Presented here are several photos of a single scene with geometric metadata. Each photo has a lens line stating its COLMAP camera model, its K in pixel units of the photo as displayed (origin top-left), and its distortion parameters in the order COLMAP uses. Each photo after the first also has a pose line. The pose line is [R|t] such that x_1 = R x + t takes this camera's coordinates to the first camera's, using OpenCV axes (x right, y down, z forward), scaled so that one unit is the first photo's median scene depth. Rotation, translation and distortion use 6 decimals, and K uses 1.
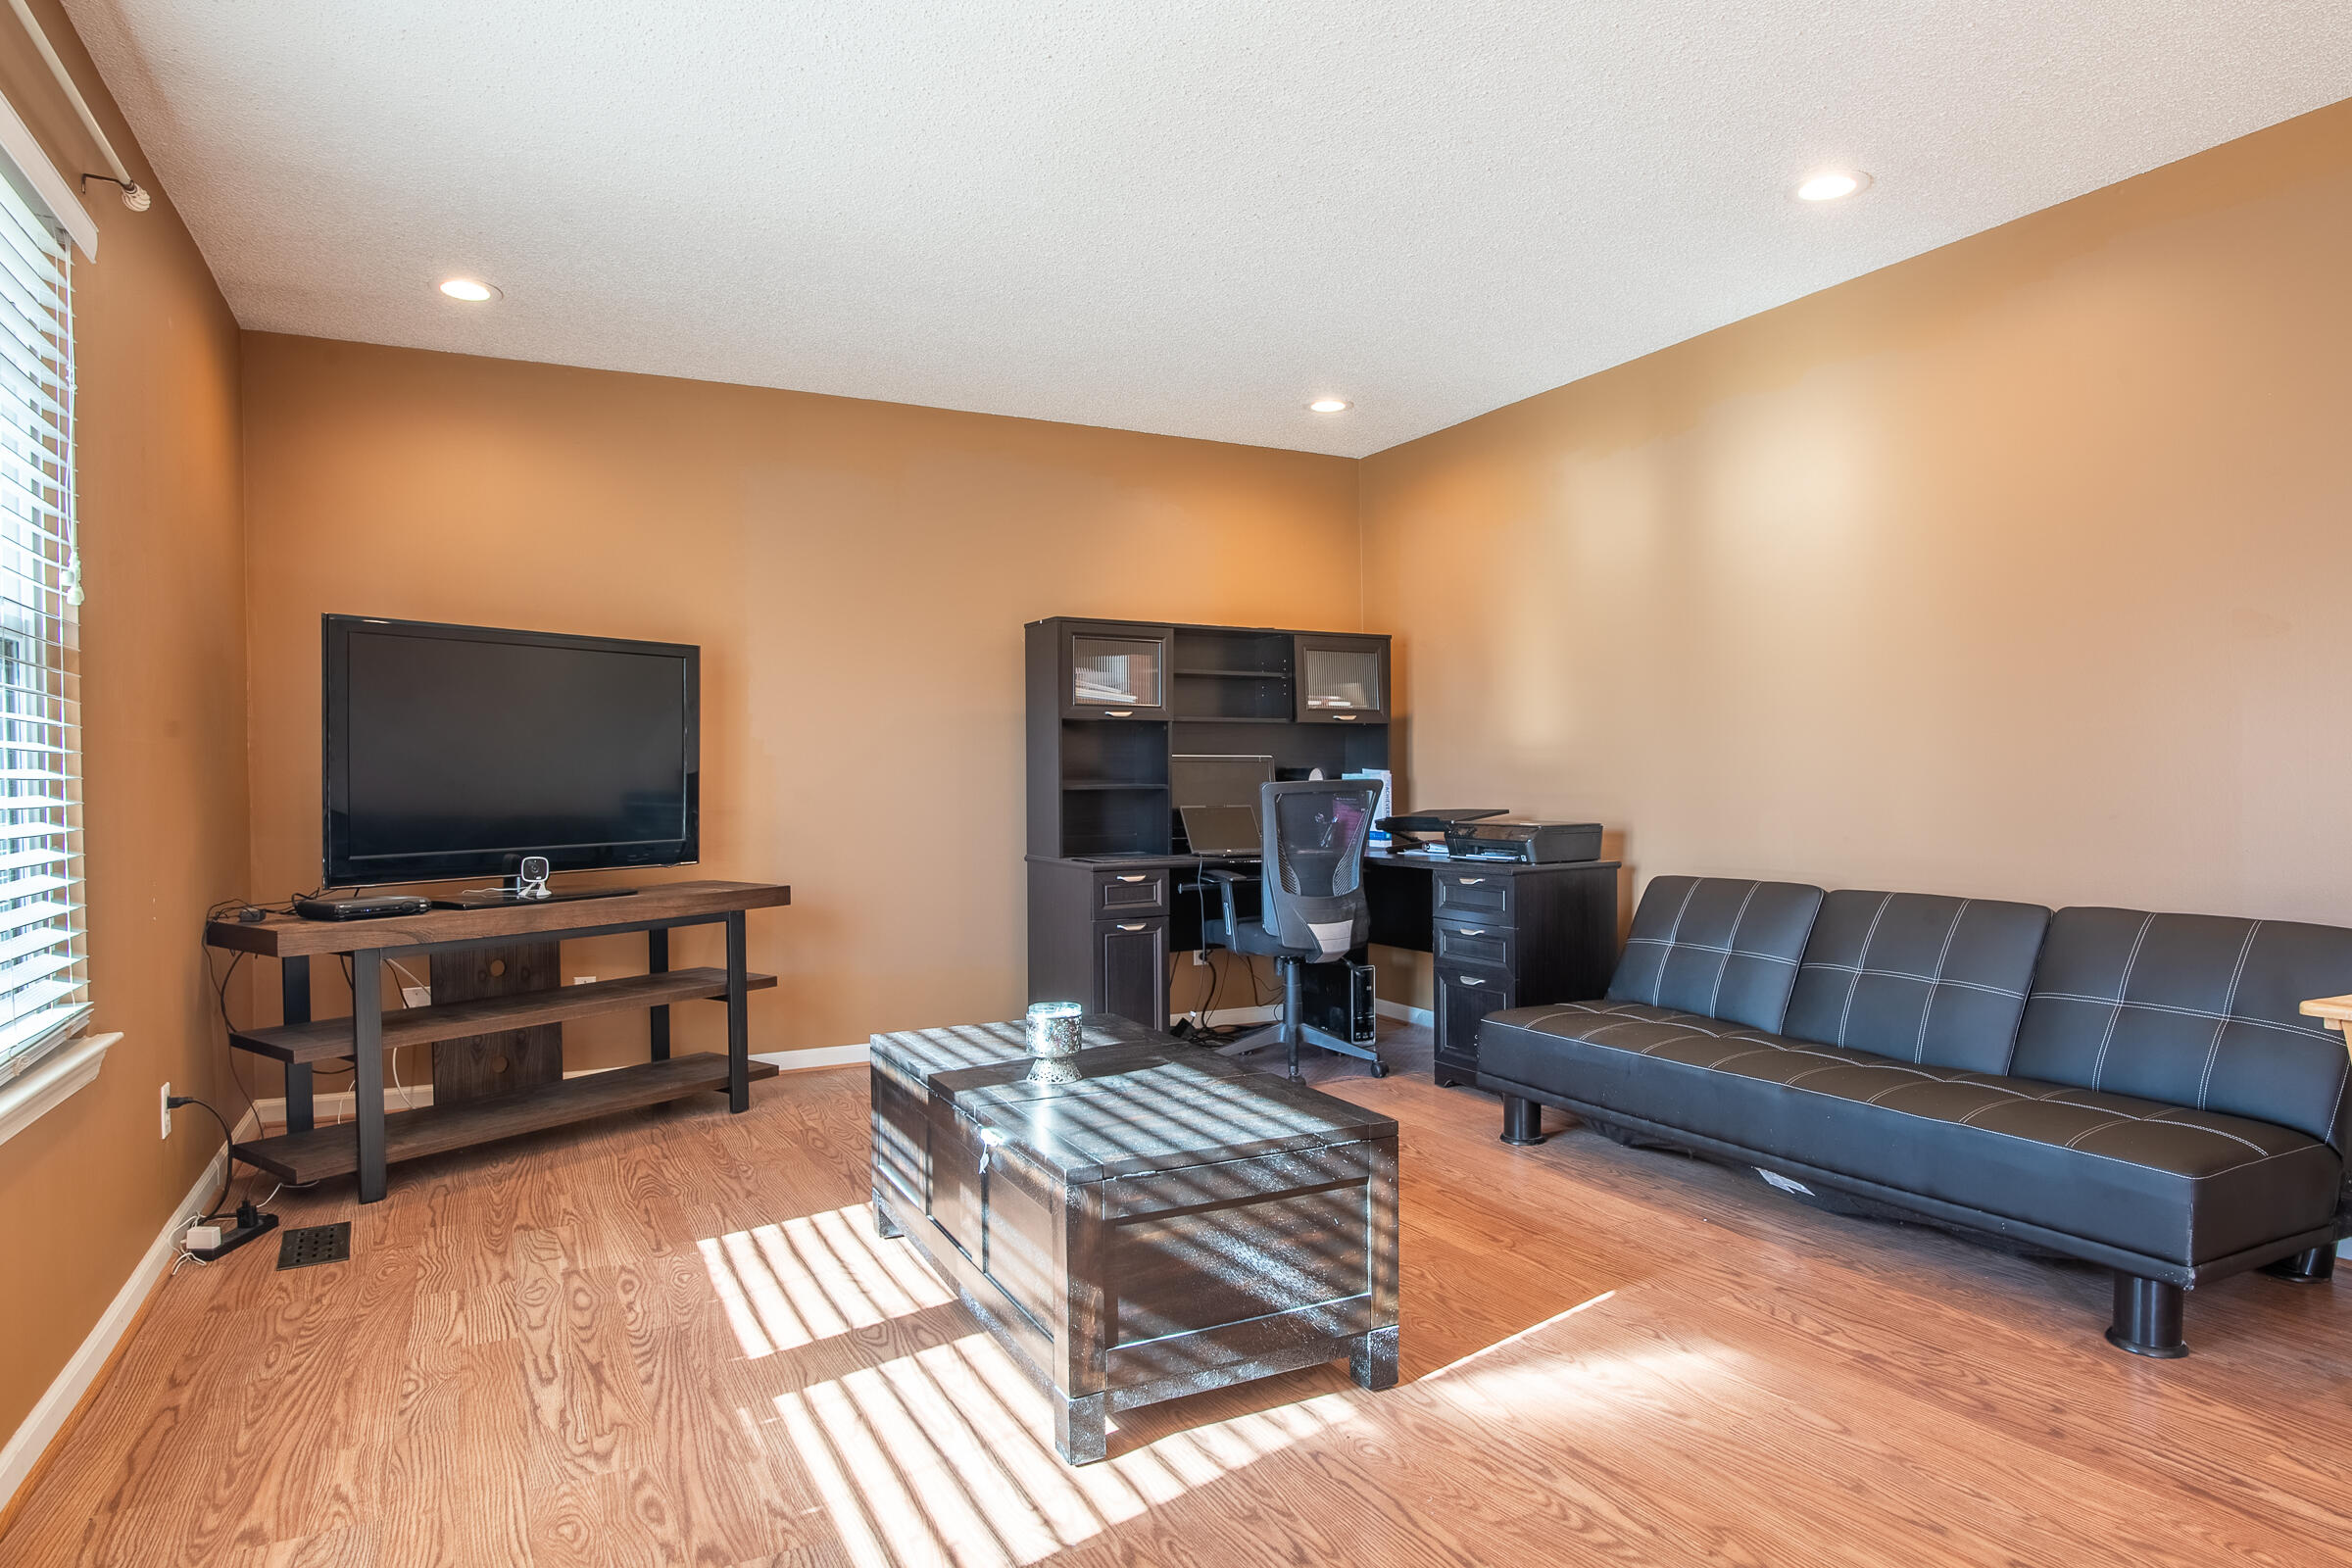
lens RADIAL K [[1366.2, 0, 1176.0], [0, 1366.2, 784.0], [0, 0, 1]] dist [-0.039468, 0.017493]
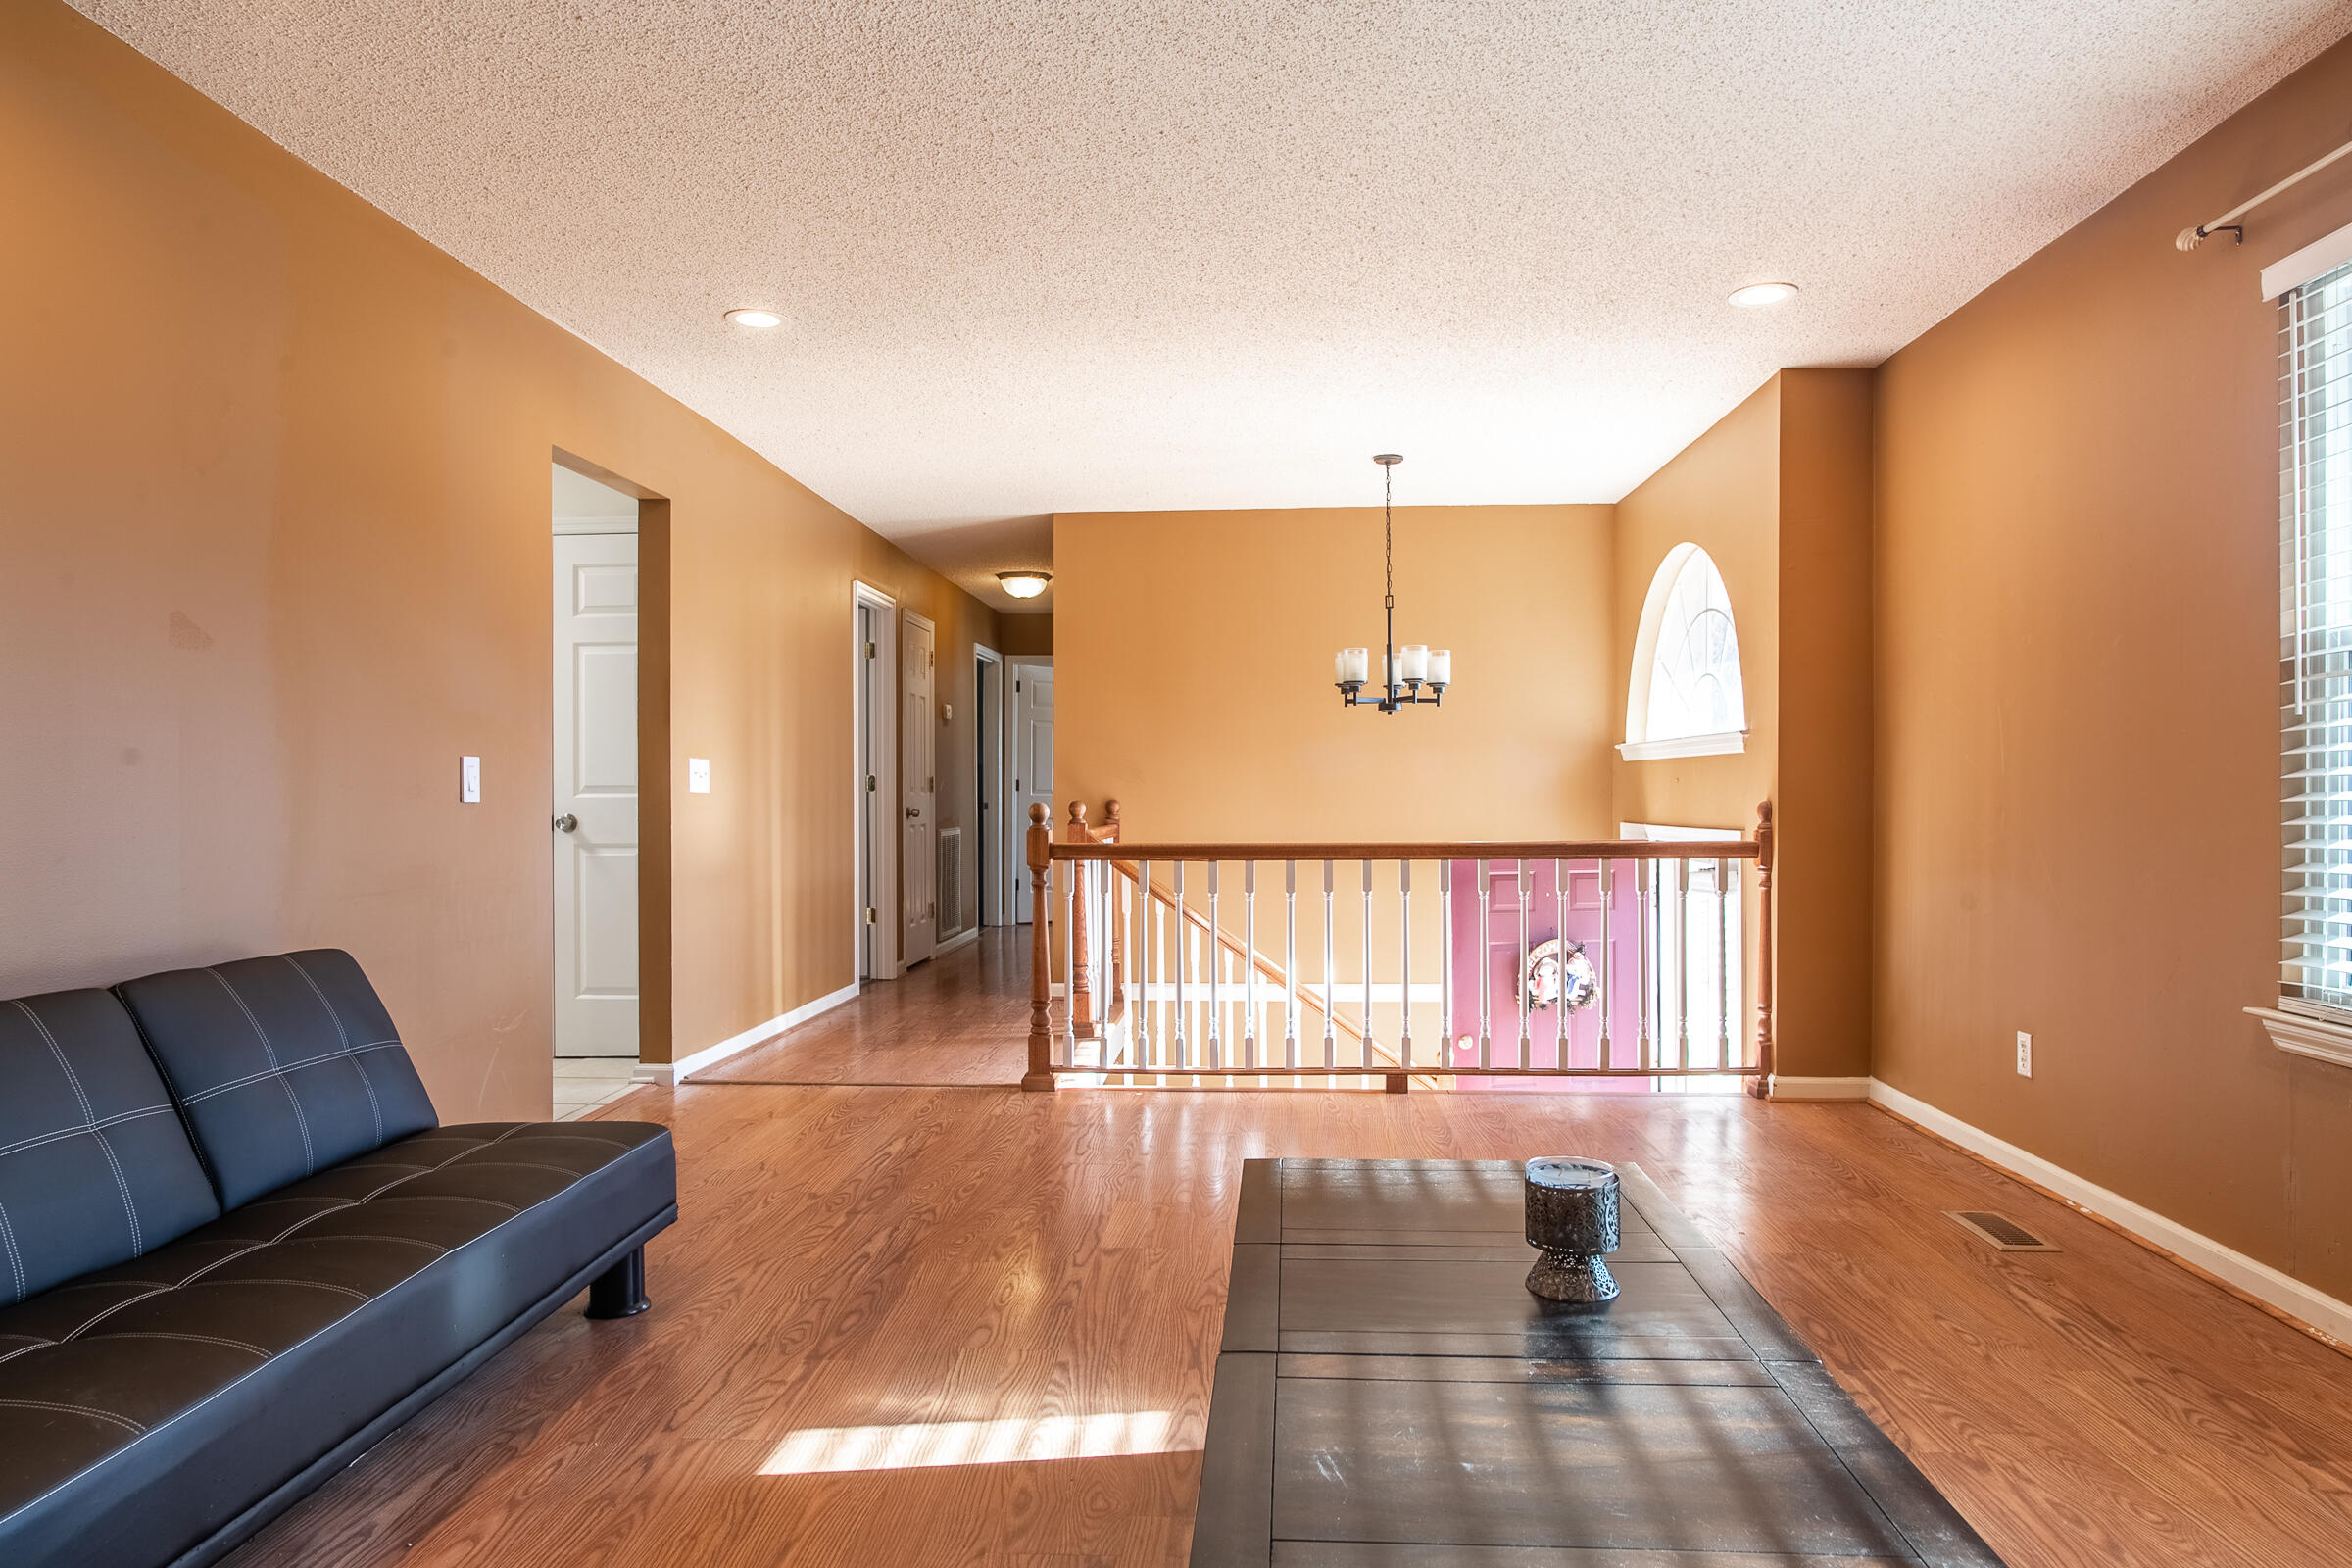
lens RADIAL K [[1406.1, 0, 1185.3], [0, 1406.1, 793.4], [0, 0, 1]] dist [-0.038230, 0.000209]
pose [[-0.858732, 0.012361, 0.512276, -0.300435], [0.014138, 0.999900, -0.000428, -0.002991], [-0.512230, 0.006875, -0.858821, 1.879795]]
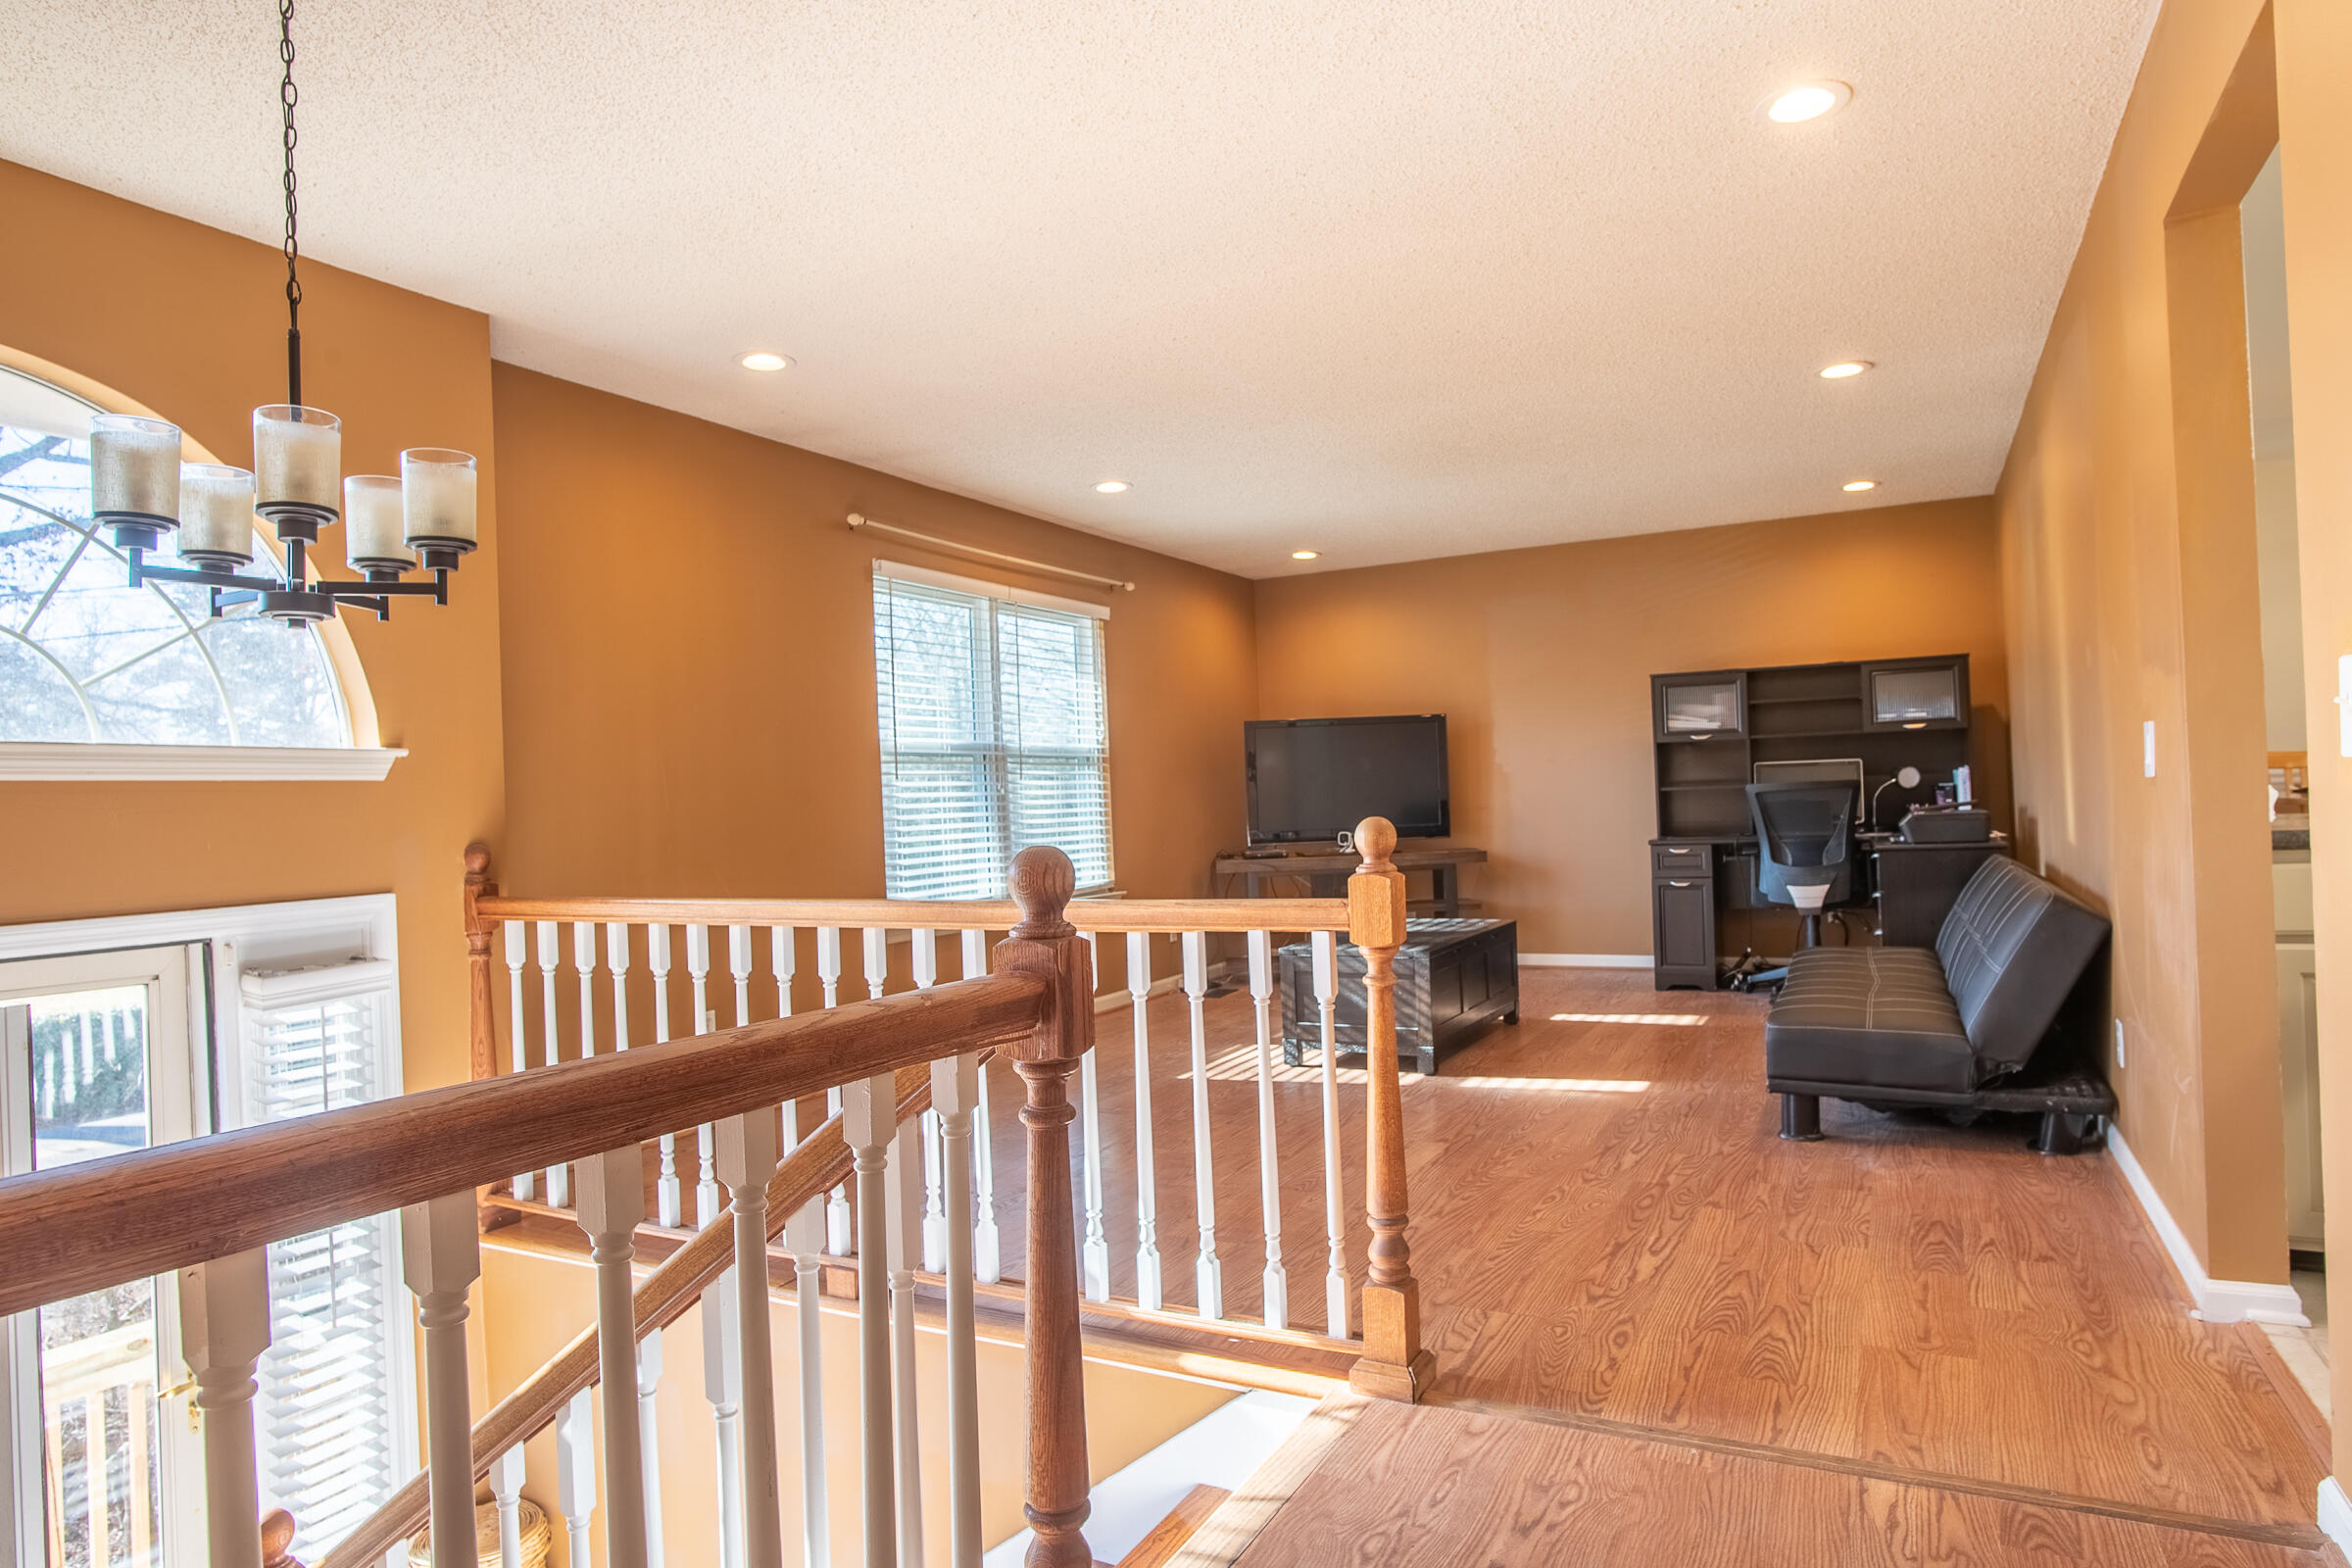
lens RADIAL K [[1366.2, 0, 1176.0], [0, 1366.2, 784.0], [0, 0, 1]] dist [-0.039468, 0.017493]
pose [[0.565663, -0.021453, -0.824357, 1.769154], [0.028610, 0.999570, -0.006381, -0.018232], [0.824140, -0.019976, 0.566034, -0.567726]]
